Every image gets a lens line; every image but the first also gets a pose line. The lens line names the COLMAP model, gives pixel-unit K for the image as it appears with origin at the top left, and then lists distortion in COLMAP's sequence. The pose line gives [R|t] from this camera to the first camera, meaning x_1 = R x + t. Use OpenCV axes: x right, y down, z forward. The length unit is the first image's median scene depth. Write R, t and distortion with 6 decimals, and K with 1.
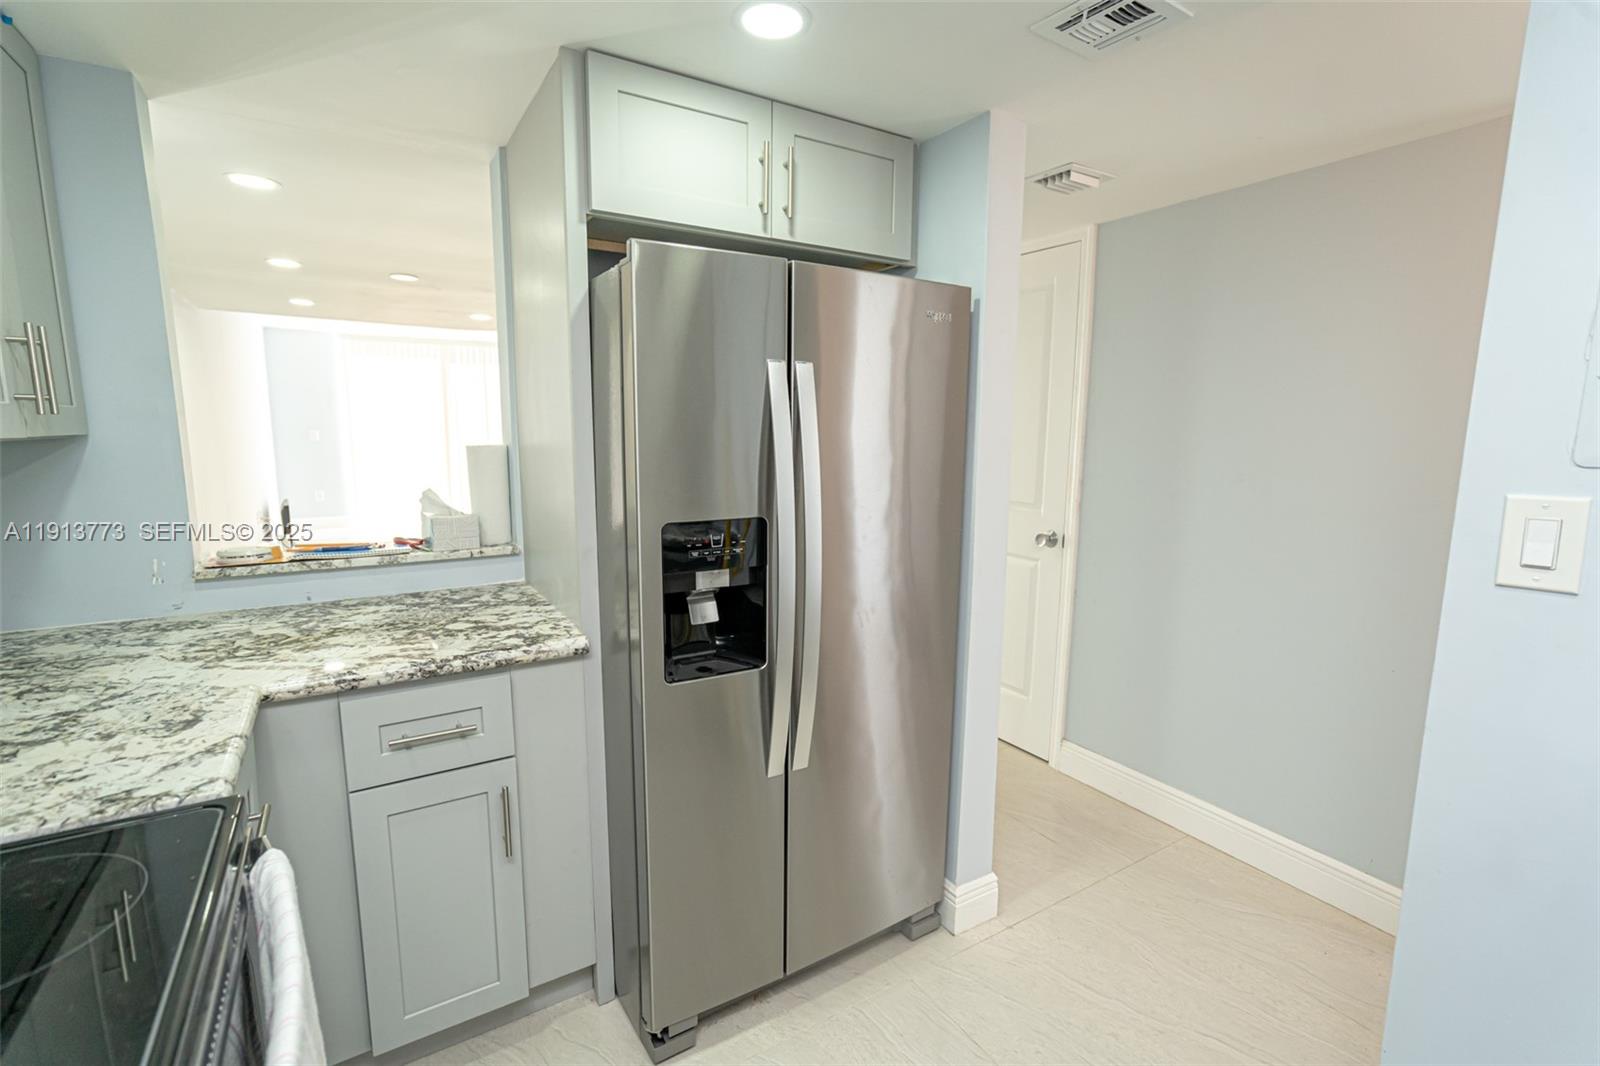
lens RADIAL K [[729.9, 0, 799.8], [0, 729.9, 537.1], [0, 0, 1]] dist [-0.000849, 0.000671]
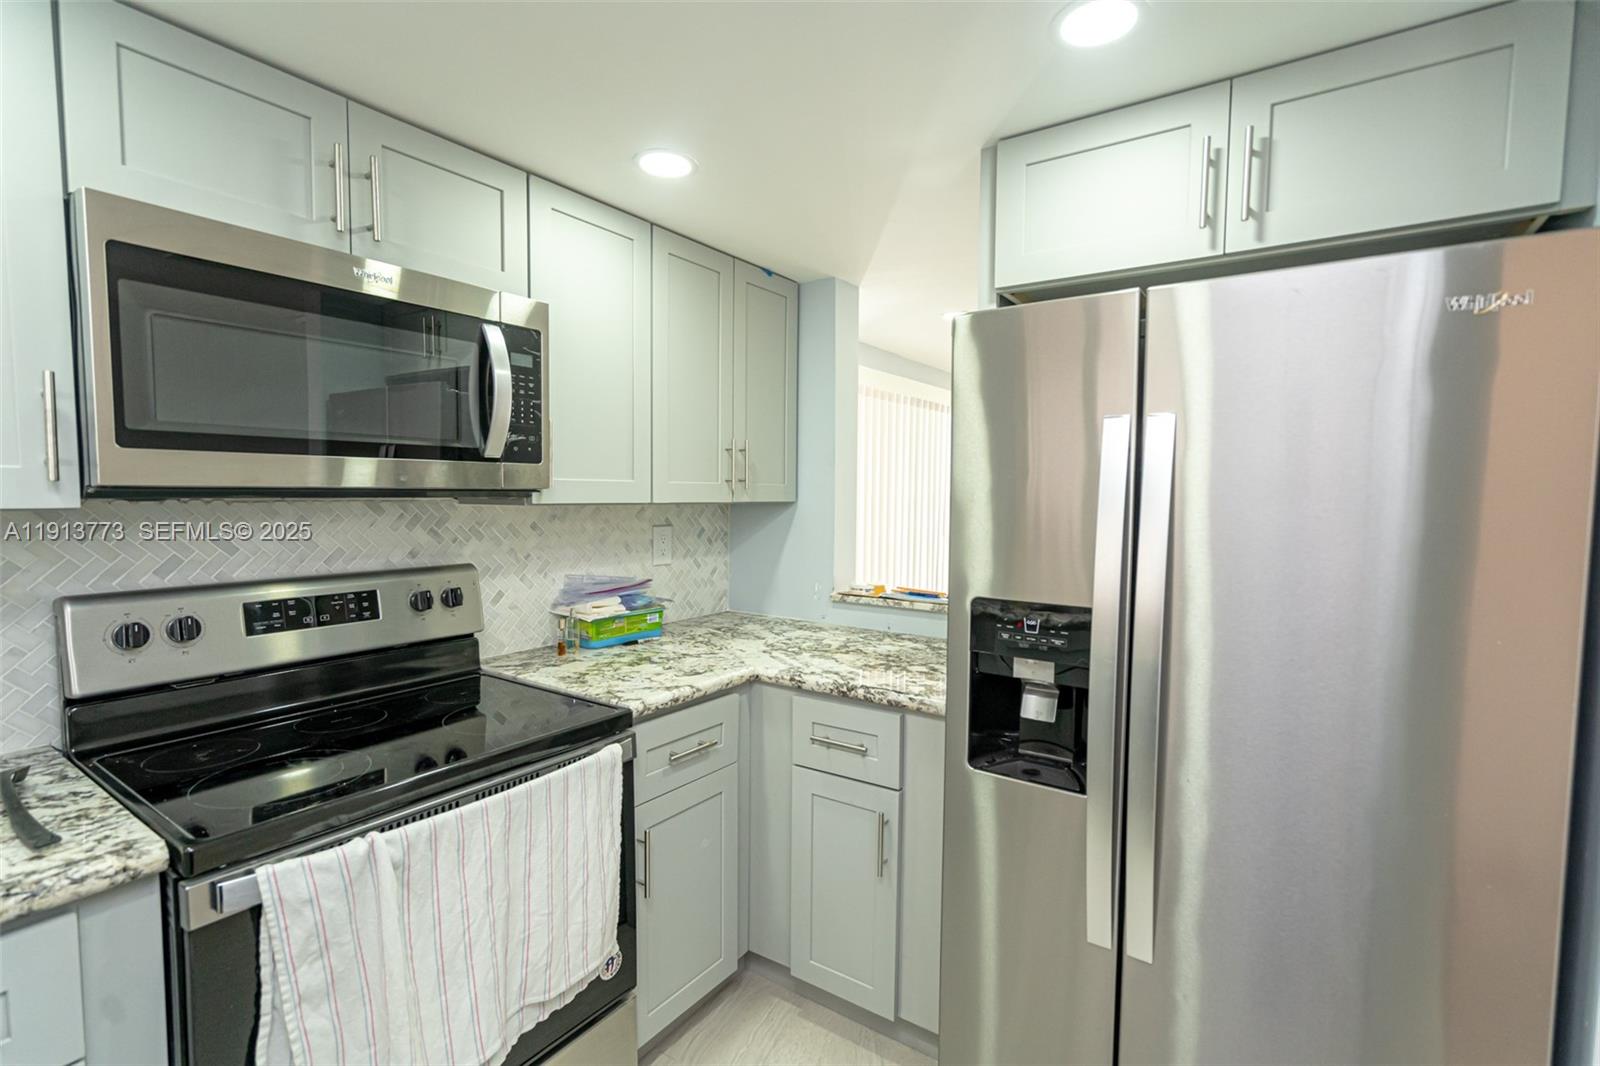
lens RADIAL K [[742.2, 0, 799.4], [0, 742.2, 543.3], [0, 0, 1]] dist [-0.013182, 0.012380]
pose [[0.399924, 0.058151, -0.914702, 0.580541], [-0.144149, 0.989556, -0.000114, -0.052719], [0.905142, 0.131899, 0.404129, 0.373123]]
